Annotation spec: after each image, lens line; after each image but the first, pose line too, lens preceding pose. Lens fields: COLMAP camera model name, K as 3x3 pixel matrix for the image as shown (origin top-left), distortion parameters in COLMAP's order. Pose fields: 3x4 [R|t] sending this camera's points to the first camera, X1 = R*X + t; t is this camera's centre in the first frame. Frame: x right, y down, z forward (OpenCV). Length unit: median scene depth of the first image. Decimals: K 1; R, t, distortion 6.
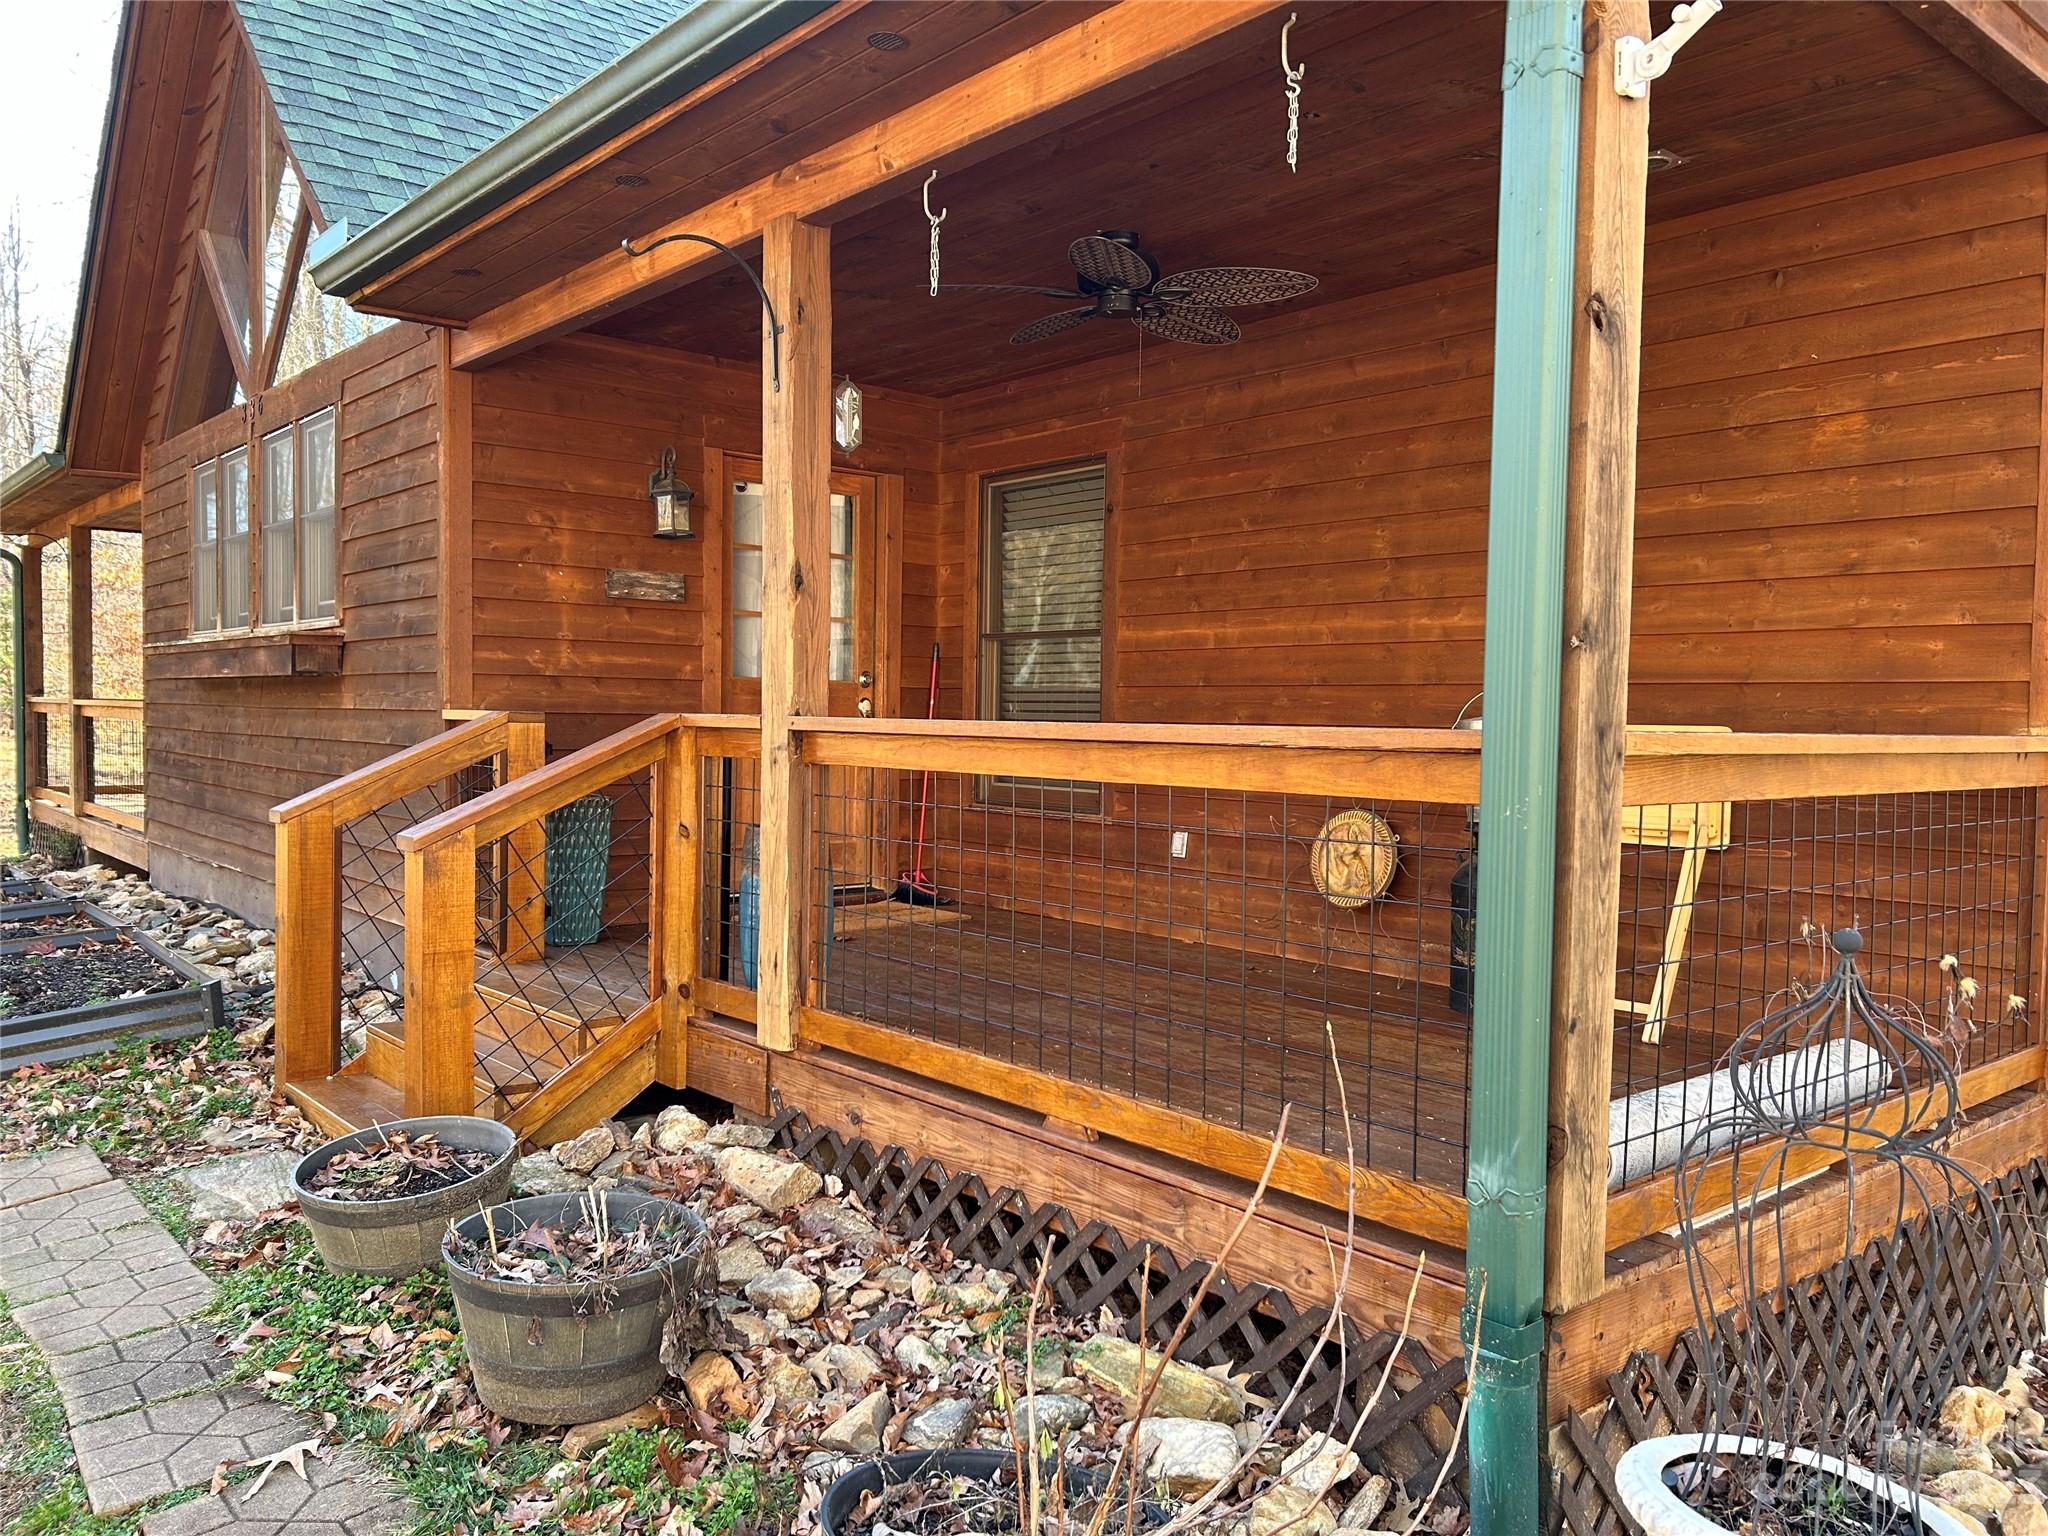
lens RADIAL K [[1531.6, 0, 1013.9], [0, 1531.6, 762.9], [0, 0, 1]] dist [0.063766, -0.064804]
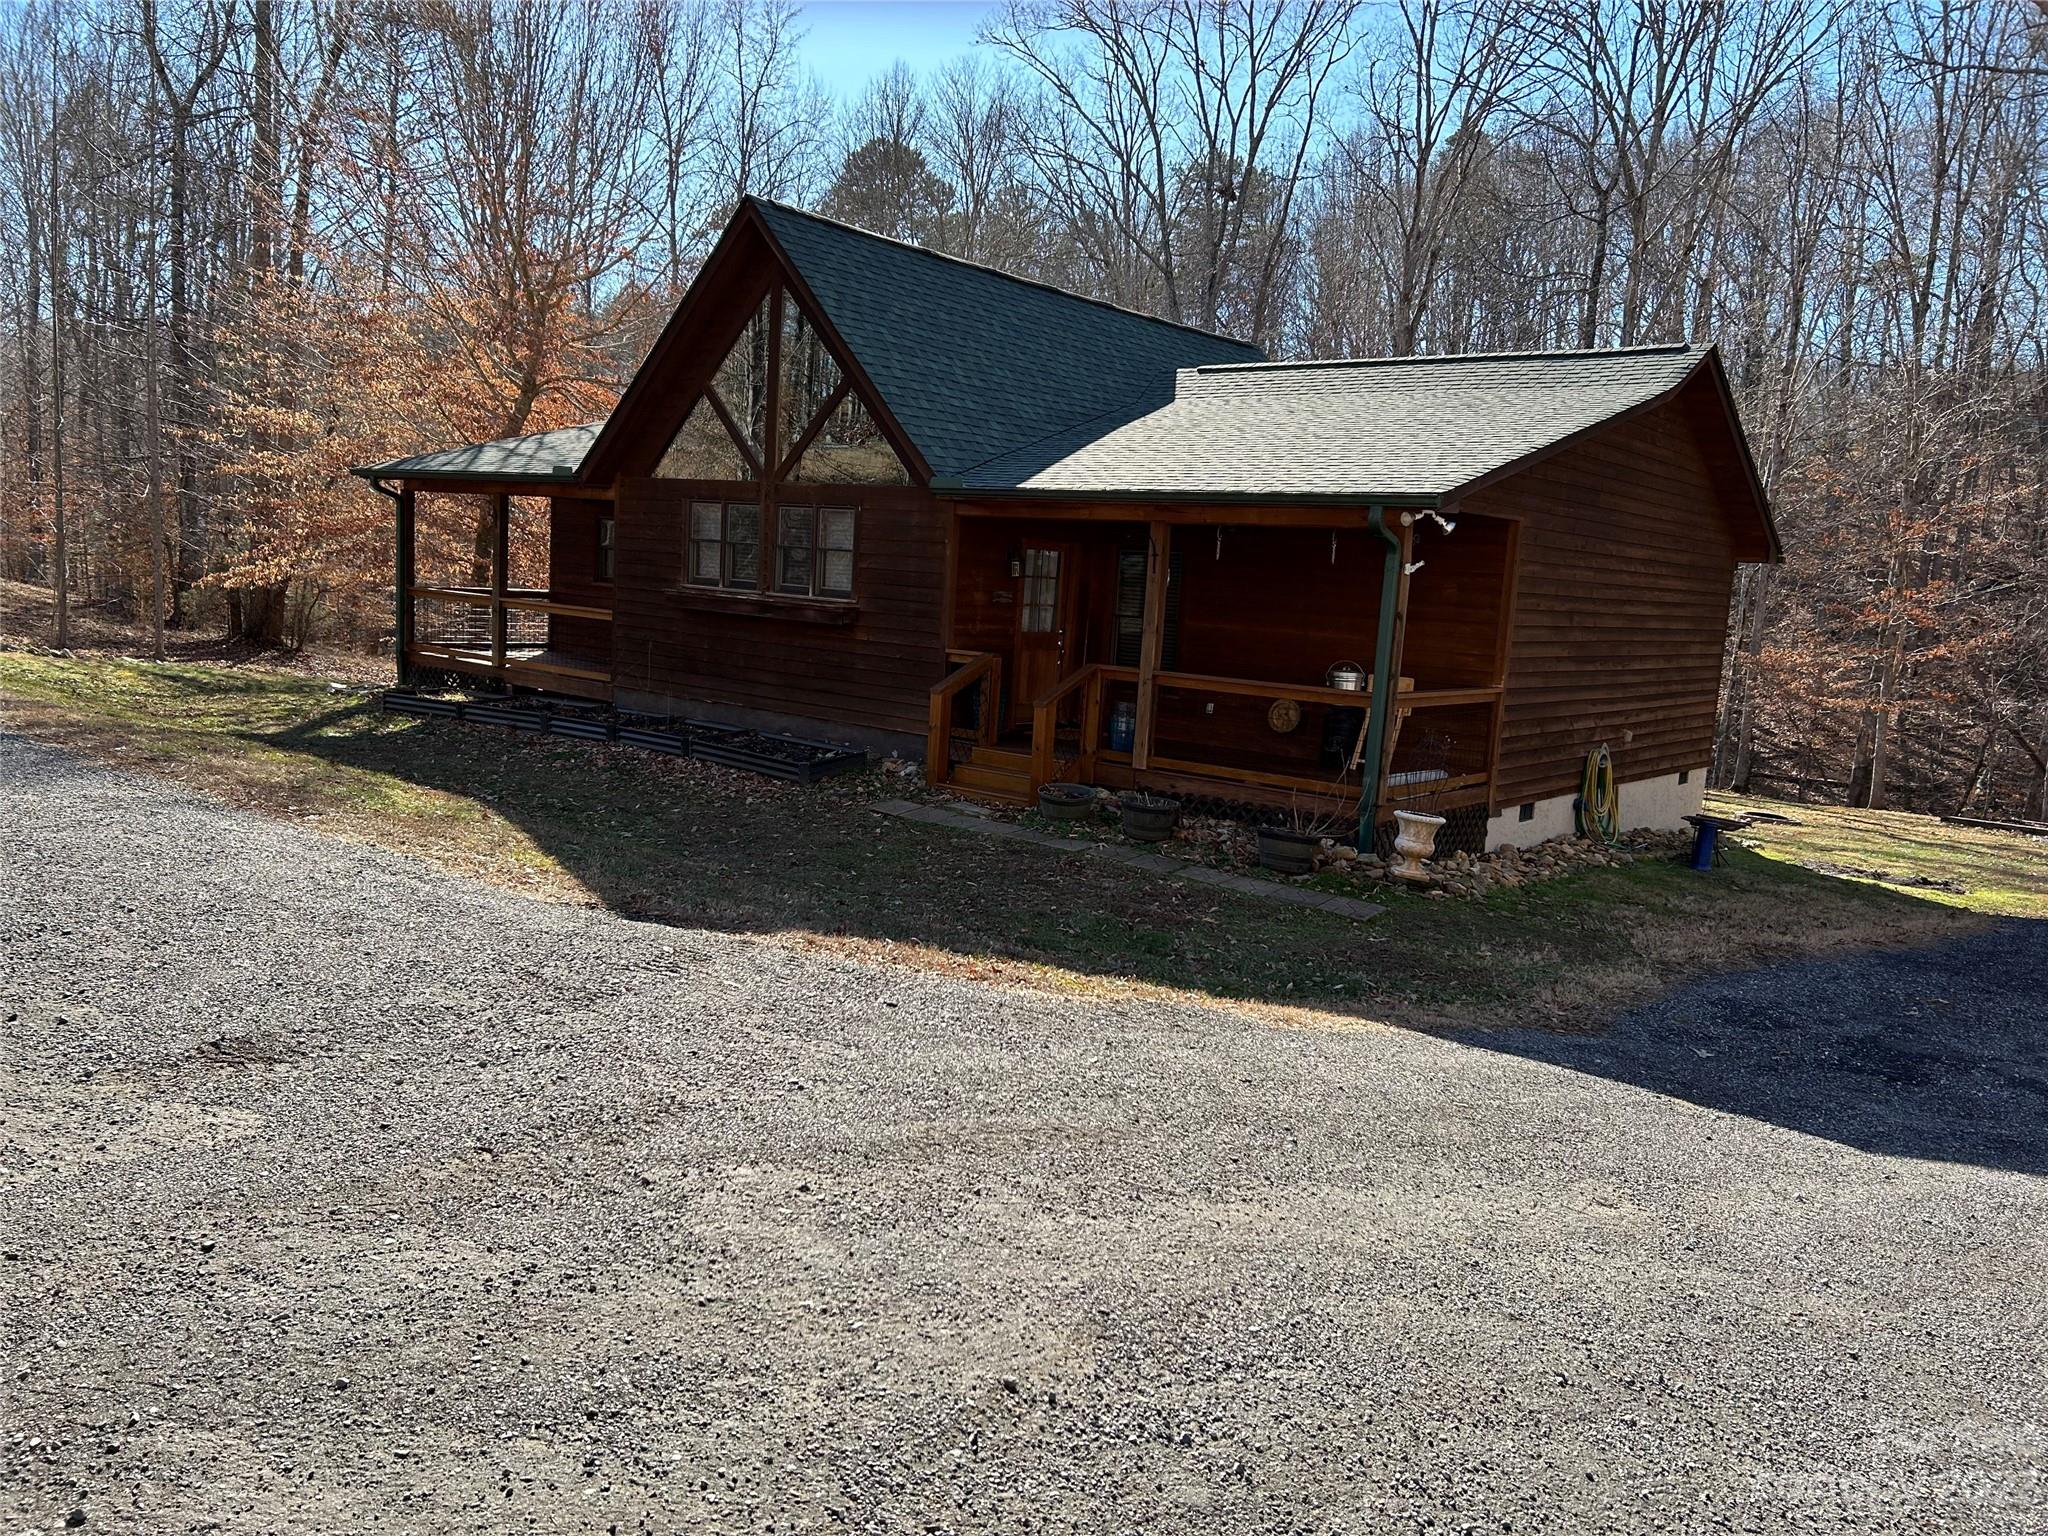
lens RADIAL K [[1531.6, 0, 1013.9], [0, 1531.6, 762.9], [0, 0, 1]] dist [0.063766, -0.064804]
pose [[0.978693, 0.023616, 0.203964, -1.117458], [-0.043949, 0.994436, 0.095741, -0.134877], [-0.200568, -0.102665, 0.974285, -2.215797]]
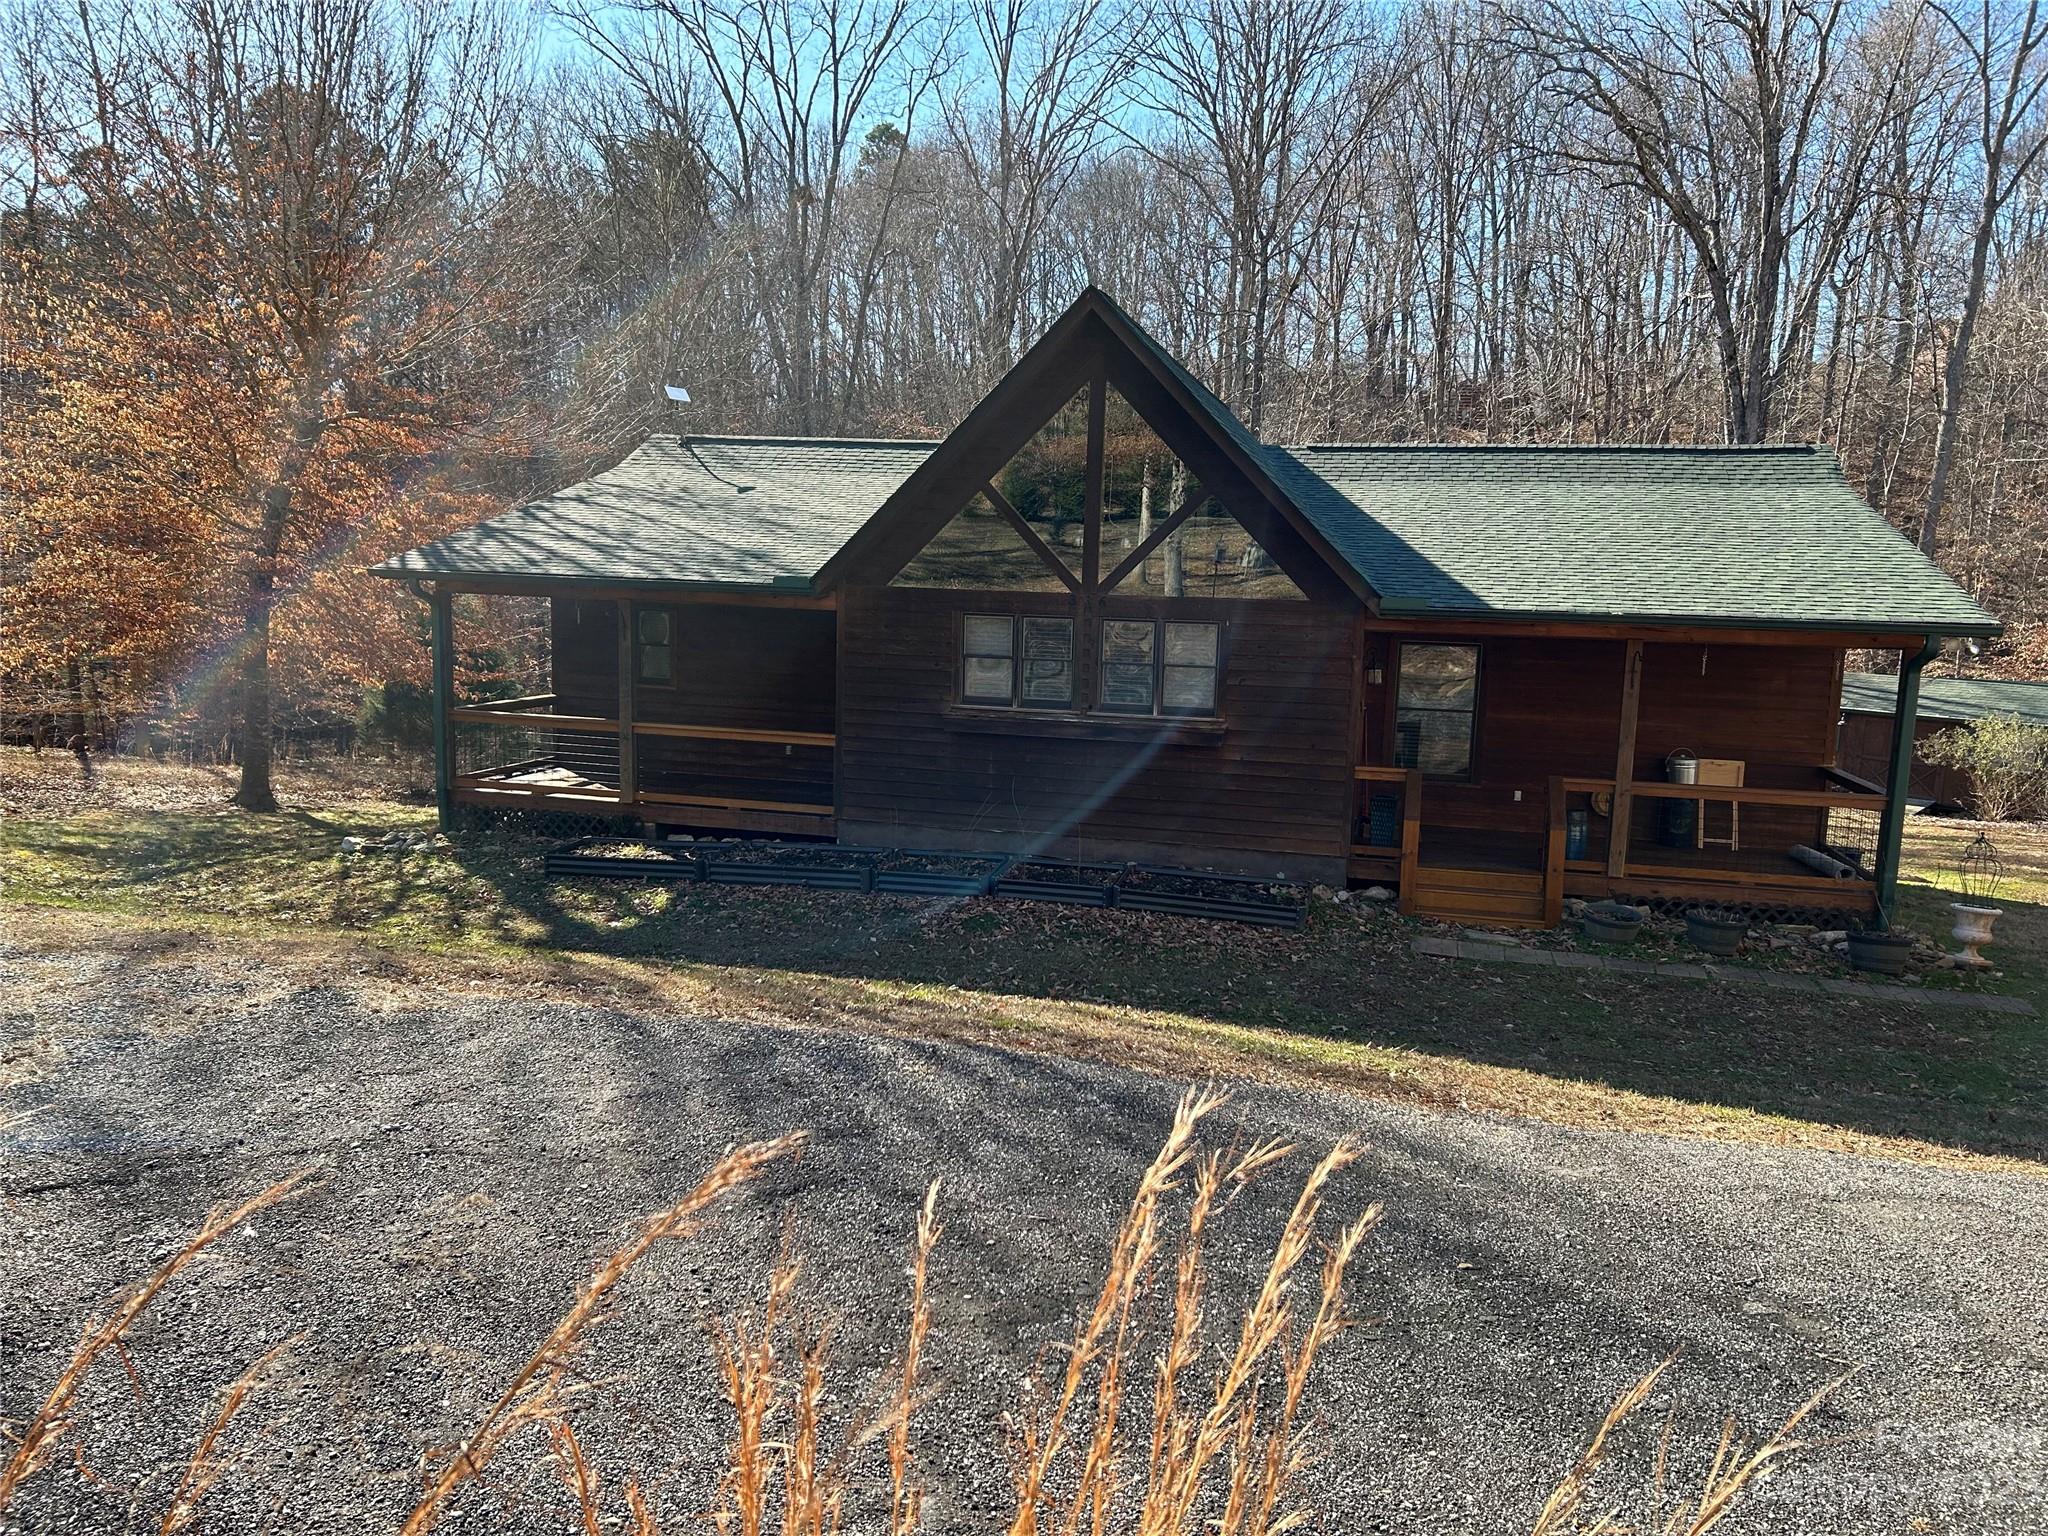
lens RADIAL K [[1531.6, 0, 1013.9], [0, 1531.6, 762.9], [0, 0, 1]] dist [0.063766, -0.064804]
pose [[0.814821, -0.060285, 0.576569, -3.273535], [0.000615, 0.994667, 0.103132, -0.431310], [-0.579712, -0.083680, 0.810513, -1.011277]]
